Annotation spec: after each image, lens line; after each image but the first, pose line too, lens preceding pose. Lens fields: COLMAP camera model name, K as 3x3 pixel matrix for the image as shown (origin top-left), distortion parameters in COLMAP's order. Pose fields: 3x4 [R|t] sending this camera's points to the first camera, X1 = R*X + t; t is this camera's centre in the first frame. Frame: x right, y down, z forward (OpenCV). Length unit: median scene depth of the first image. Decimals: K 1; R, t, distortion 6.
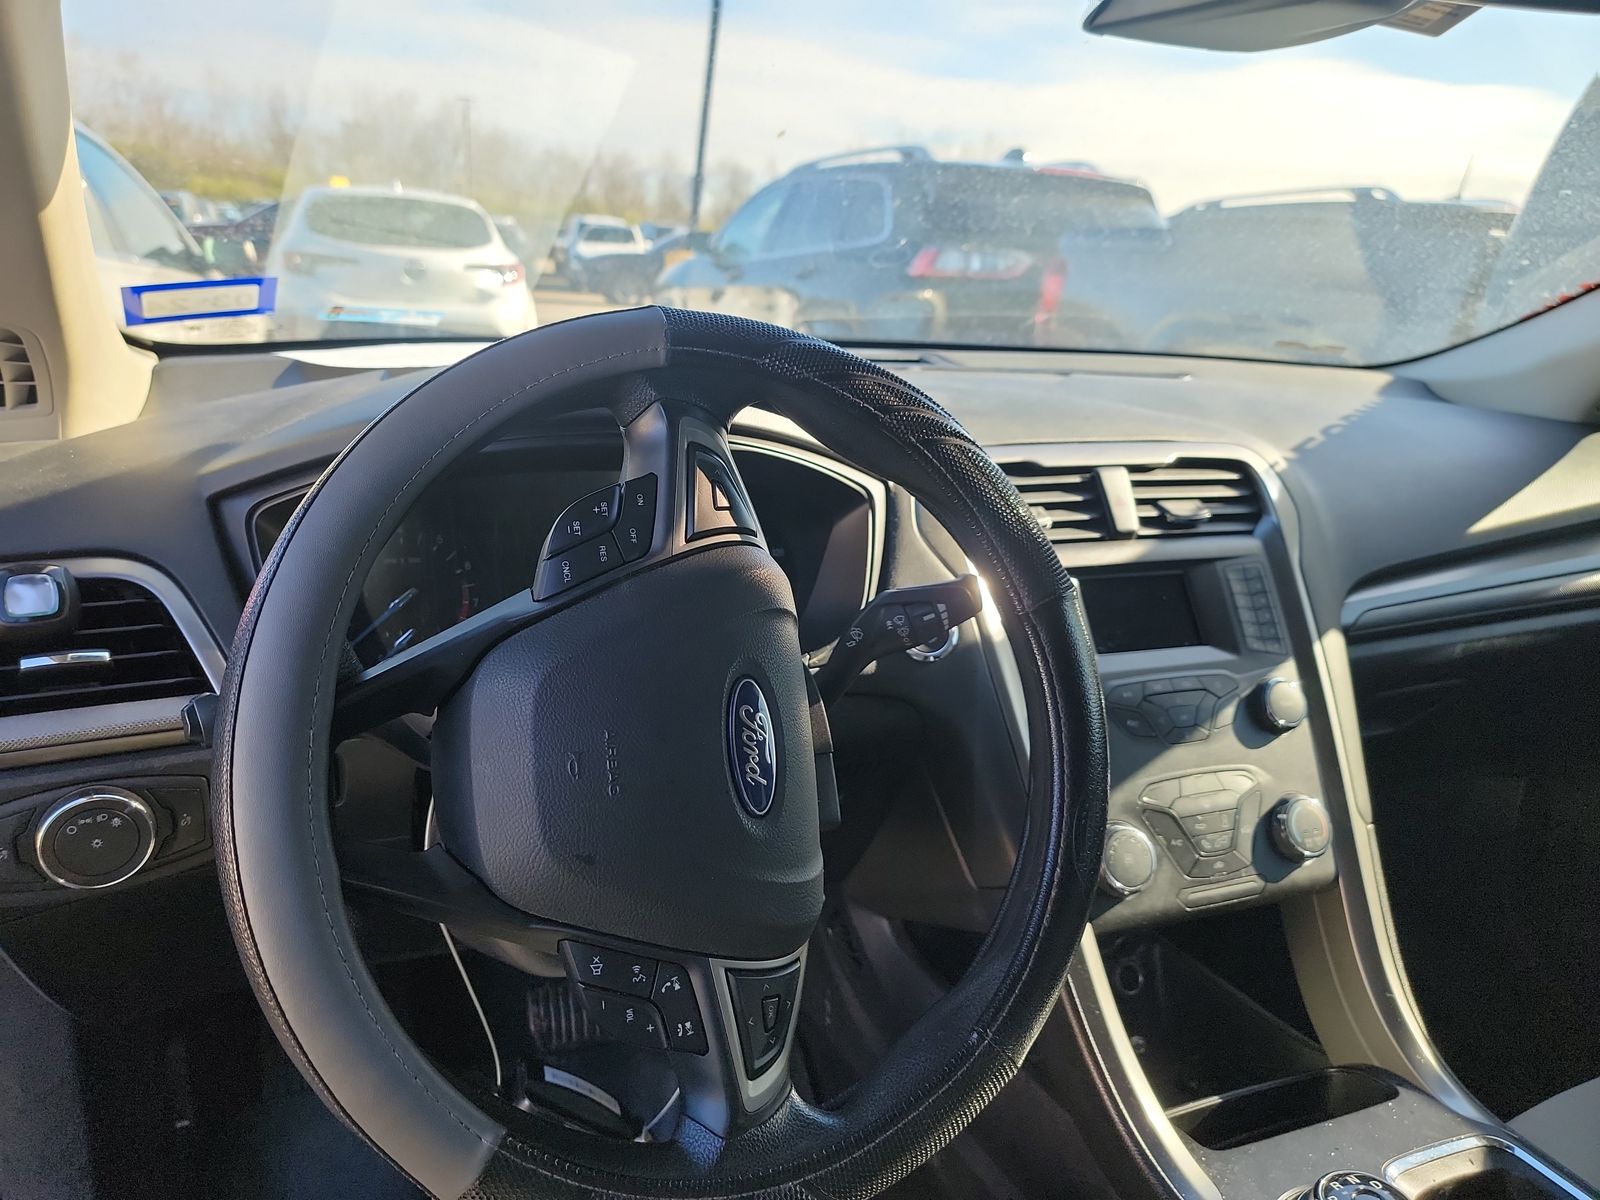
lens RADIAL K [[1114.3, 0, 851.4], [0, 1114.3, 600.4], [0, 0, 1]] dist [0.019218, -0.036519]
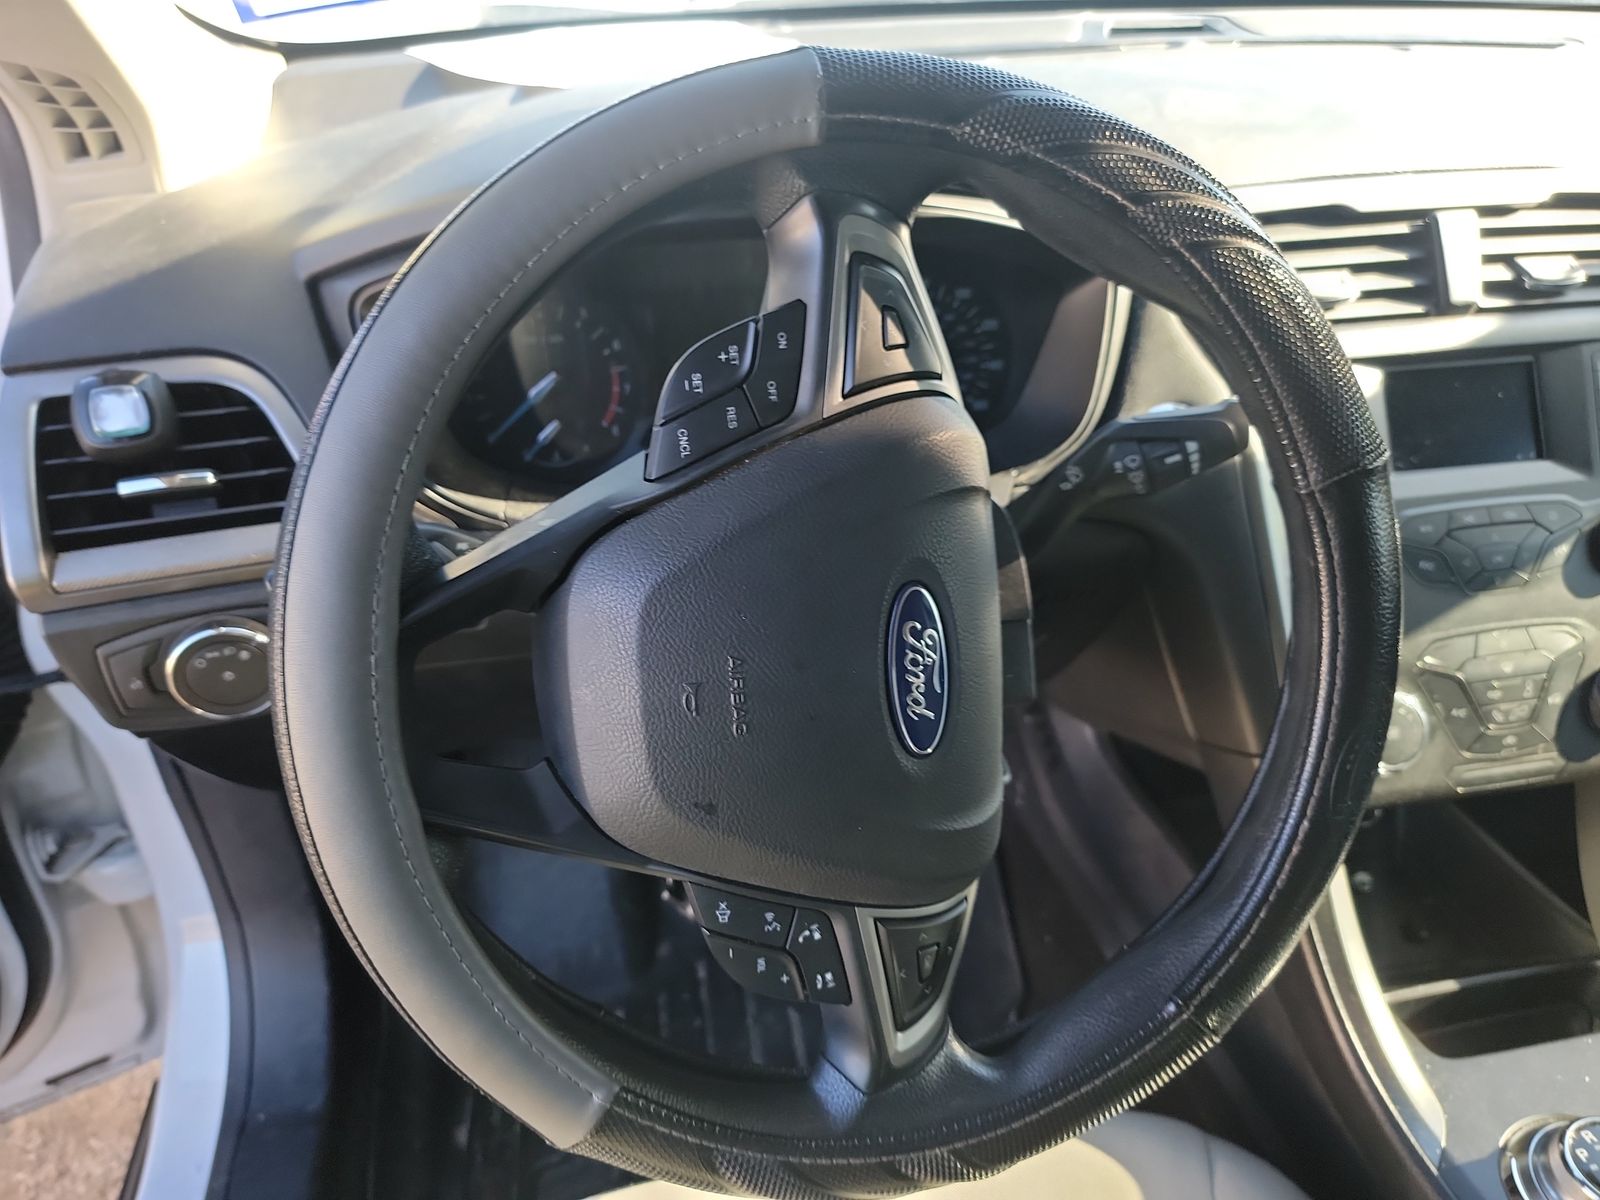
lens RADIAL K [[1114.3, 0, 851.4], [0, 1114.3, 600.4], [0, 0, 1]] dist [0.019218, -0.036519]
pose [[0.978056, 0.084170, -0.190584, 0.009307], [-0.022805, 0.952514, 0.303639, -0.136865], [0.207091, -0.292629, 0.933532, 0.244687]]
